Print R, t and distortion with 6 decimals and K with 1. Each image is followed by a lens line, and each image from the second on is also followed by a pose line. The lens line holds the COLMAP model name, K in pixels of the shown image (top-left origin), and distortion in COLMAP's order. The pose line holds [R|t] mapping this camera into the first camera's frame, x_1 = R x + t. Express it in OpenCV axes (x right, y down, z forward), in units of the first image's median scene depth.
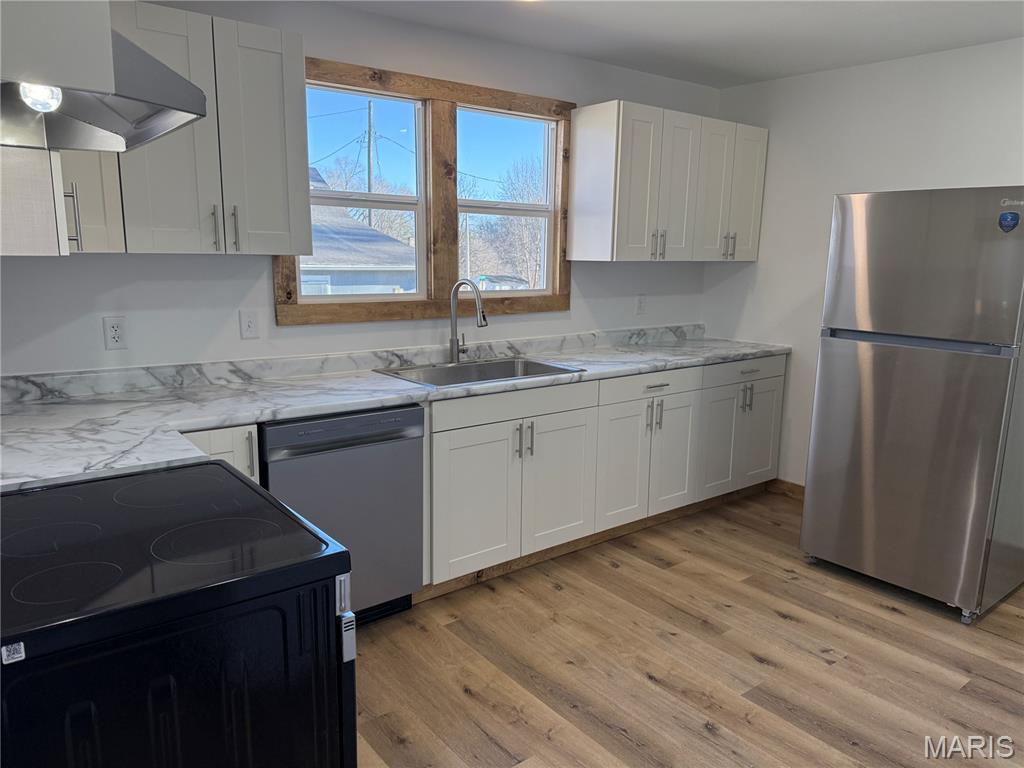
lens RADIAL K [[731.5, 0, 506.3], [0, 731.5, 386.5], [0, 0, 1]] dist [0.168500, -0.214154]
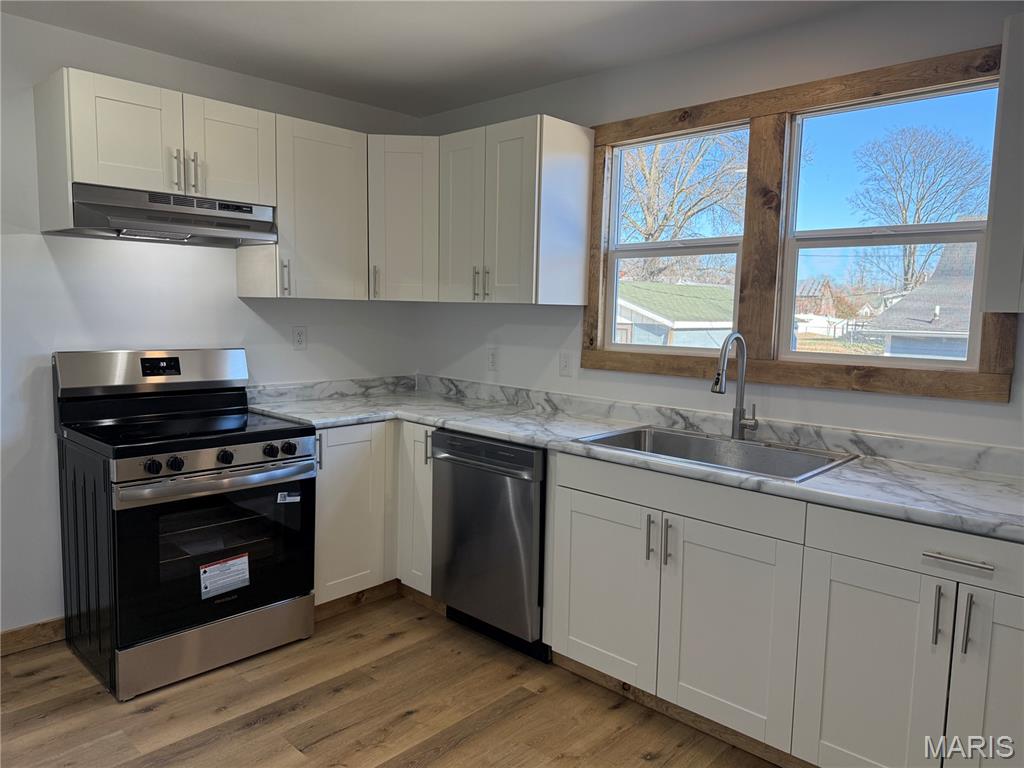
lens RADIAL K [[731.5, 0, 506.3], [0, 731.5, 386.5], [0, 0, 1]] dist [0.168500, -0.214154]
pose [[0.150425, 0.097744, -0.983778, 0.734063], [-0.195996, 0.978297, 0.067231, -0.101505], [0.968998, 0.182703, 0.166318, 0.680166]]
